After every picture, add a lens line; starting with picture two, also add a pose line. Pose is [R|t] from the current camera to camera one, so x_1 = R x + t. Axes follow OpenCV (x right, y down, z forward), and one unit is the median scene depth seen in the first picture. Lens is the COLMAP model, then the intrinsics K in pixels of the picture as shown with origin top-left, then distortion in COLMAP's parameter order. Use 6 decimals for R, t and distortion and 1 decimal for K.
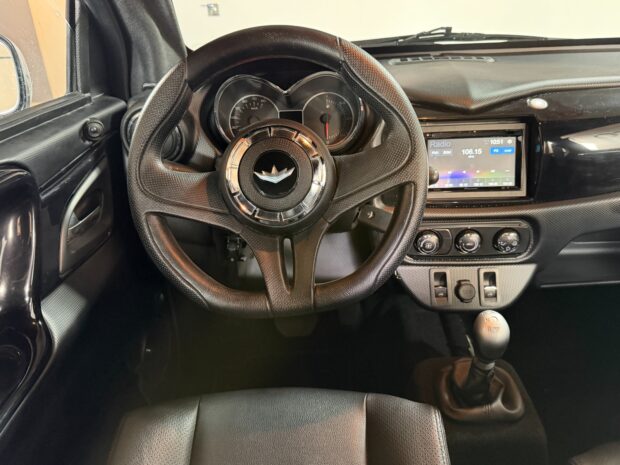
lens RADIAL K [[476.7, 0, 310.0], [0, 476.7, 232.5], [0, 0, 1]] dist [0.122523, 0.000130]
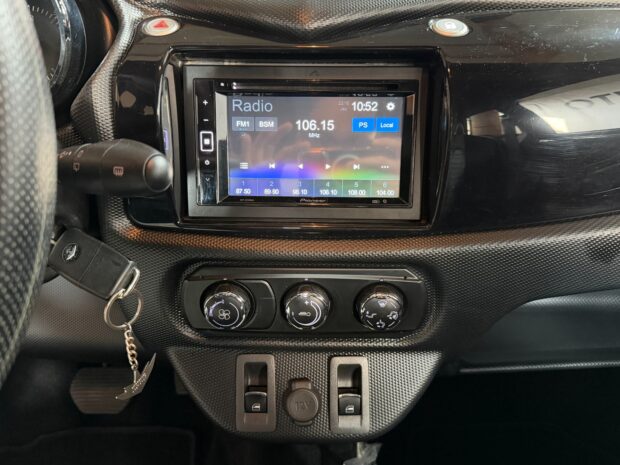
lens RADIAL K [[476.7, 0, 310.0], [0, 476.7, 232.5], [0, 0, 1]] dist [0.122523, 0.000130]
pose [[0.999351, 0.030706, -0.018833, 0.340271], [-0.030003, 0.998883, 0.036493, -0.075617], [0.019932, -0.035904, 0.999156, 0.510530]]
